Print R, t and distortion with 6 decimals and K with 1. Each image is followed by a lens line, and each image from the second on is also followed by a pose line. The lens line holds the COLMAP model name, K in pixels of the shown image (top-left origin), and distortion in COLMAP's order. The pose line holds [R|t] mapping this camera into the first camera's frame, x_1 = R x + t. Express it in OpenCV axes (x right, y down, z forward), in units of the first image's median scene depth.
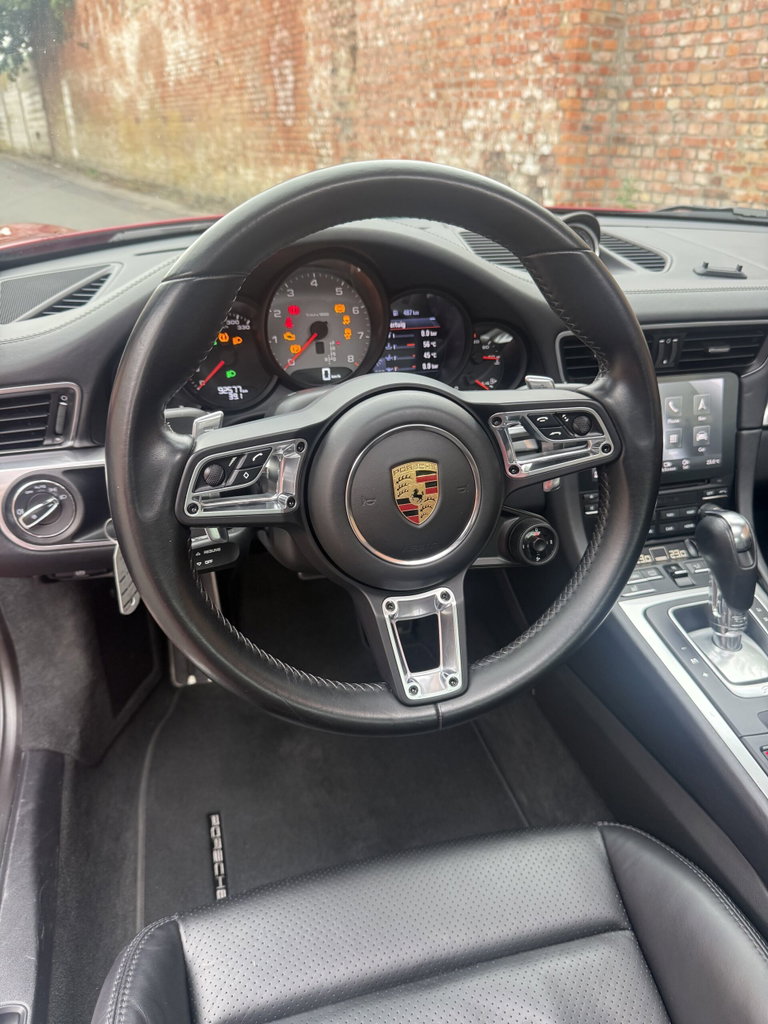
lens RADIAL K [[708.7, 0, 355.5], [0, 708.7, 559.0], [0, 0, 1]] dist [0.010458, -0.036300]
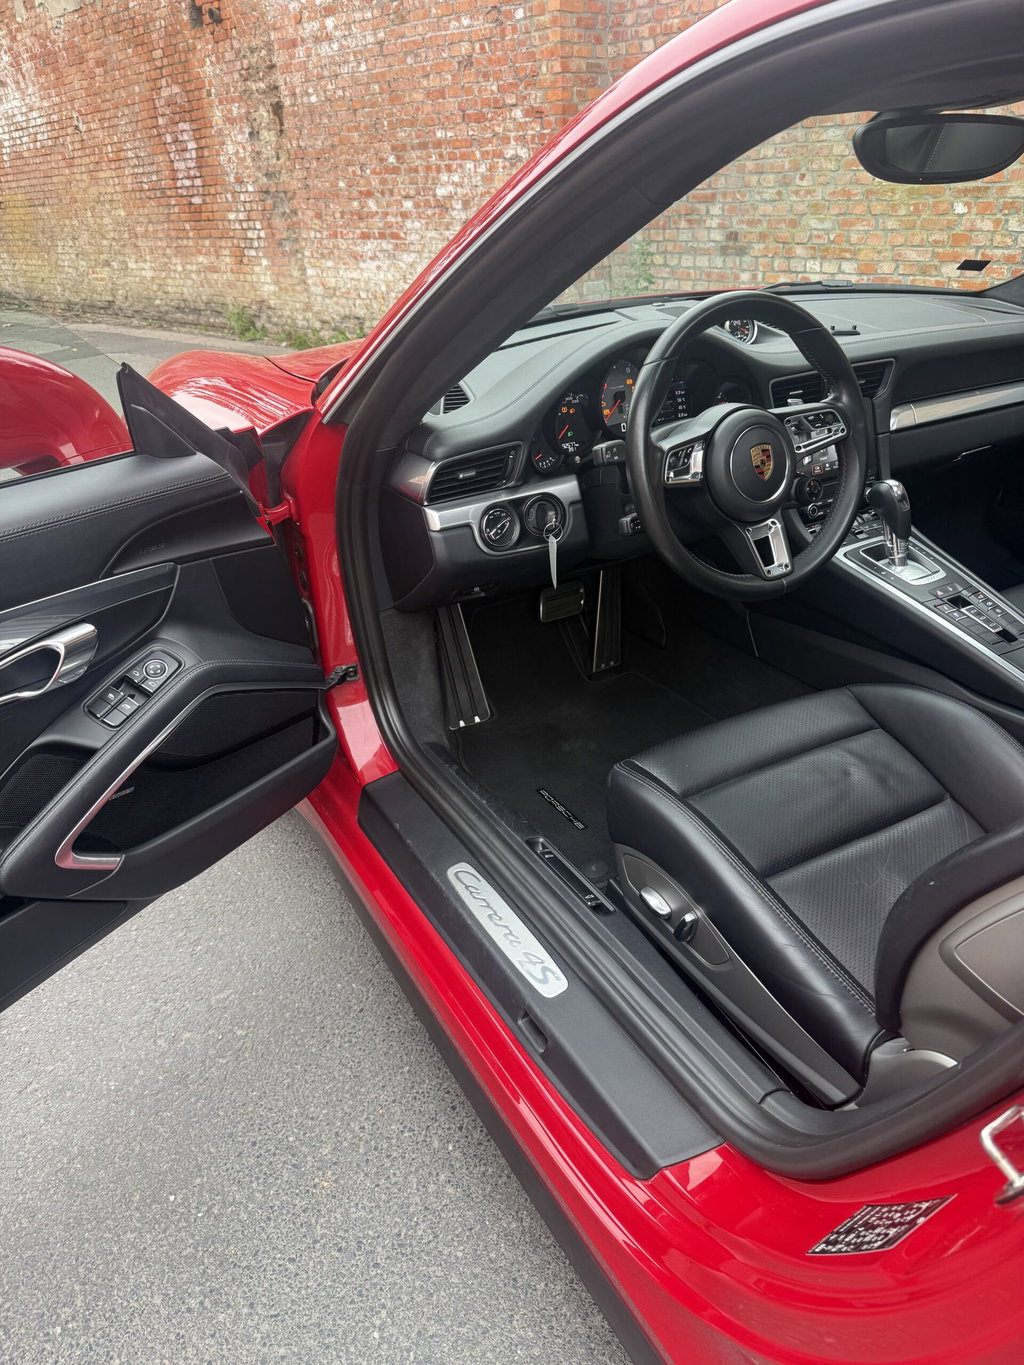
lens RADIAL K [[944.8, 0, 498.9], [0, 944.8, 740.0], [0, 0, 1]] dist [0.010458, -0.036300]
pose [[0.968025, -0.173021, 0.181638, -0.099619], [0.175164, 0.984530, 0.004305, 0.042686], [-0.179572, 0.027649, 0.983356, -0.113444]]
